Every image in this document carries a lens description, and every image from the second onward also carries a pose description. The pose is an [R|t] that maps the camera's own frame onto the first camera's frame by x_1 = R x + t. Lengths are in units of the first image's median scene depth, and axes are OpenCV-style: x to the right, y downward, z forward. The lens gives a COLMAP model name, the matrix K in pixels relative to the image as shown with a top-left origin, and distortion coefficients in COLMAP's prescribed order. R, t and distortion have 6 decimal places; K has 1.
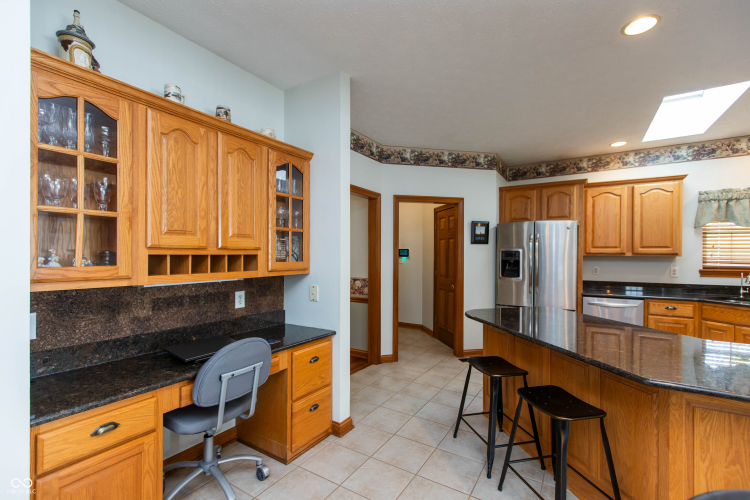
lens RADIAL K [[333.2, 0, 375.4], [0, 333.2, 254.0], [0, 0, 1]] dist [-0.002156, -0.000365]
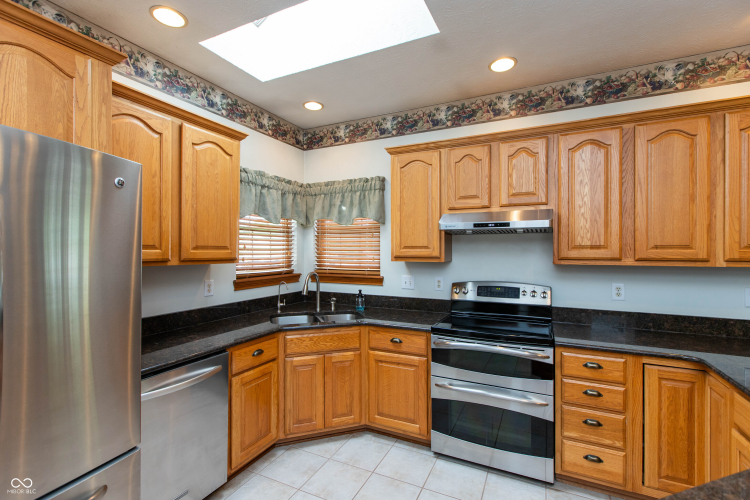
lens RADIAL K [[351.7, 0, 373.5], [0, 351.7, 266.0], [0, 0, 1]] dist [0.001502, 0.000268]
pose [[-0.102938, -0.043013, 0.993757, 0.233025], [-0.002764, 0.999073, 0.042957, -0.016992], [-0.994684, 0.001675, -0.102962, 0.832580]]
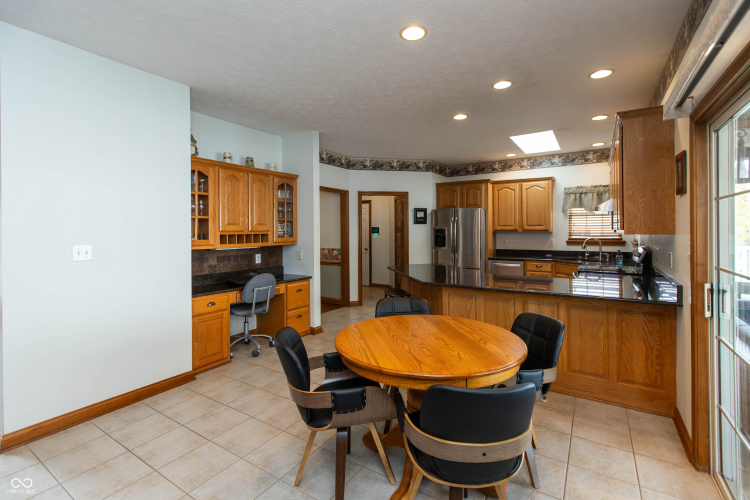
lens RADIAL K [[340.6, 0, 374.9], [0, 340.6, 229.8], [0, 0, 1]] dist [0.001661, 0.000235]
pose [[0.999919, -0.008814, -0.009207, 0.155516], [0.008821, 0.999961, 0.000670, -0.009895], [0.009201, -0.000751, 0.999957, -0.534602]]
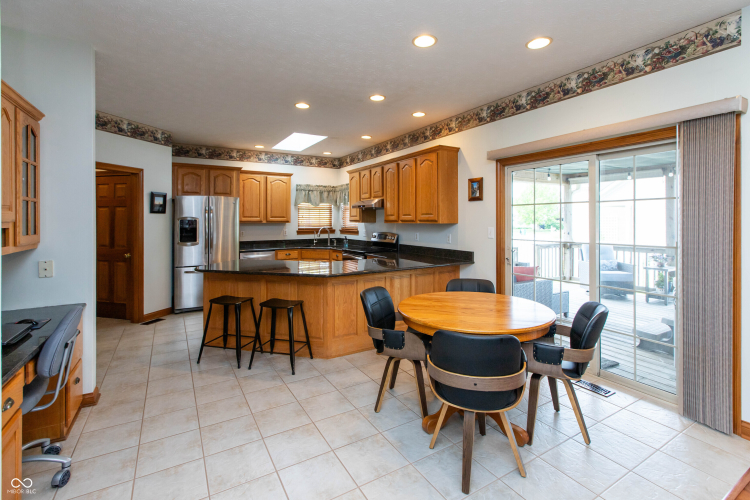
lens RADIAL K [[347.1, 0, 371.6], [0, 347.1, 219.2], [0, 0, 1]] dist [0.001435, 0.000931]
pose [[0.464936, -0.002455, 0.885341, -0.423541], [0.003962, 0.999992, 0.000693, -0.010750], [-0.885335, 0.003185, 0.464942, -0.158604]]
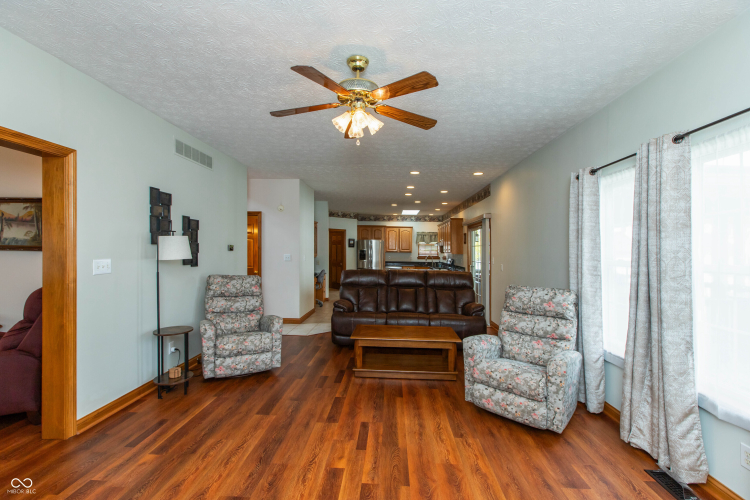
lens RADIAL K [[347.1, 0, 371.6], [0, 347.1, 219.2], [0, 0, 1]] dist [0.001435, 0.000931]
pose [[0.868822, 0.053415, 0.492235, -1.048518], [-0.010993, 0.996000, -0.088677, -0.012827], [-0.495002, 0.071634, 0.865934, -1.689990]]
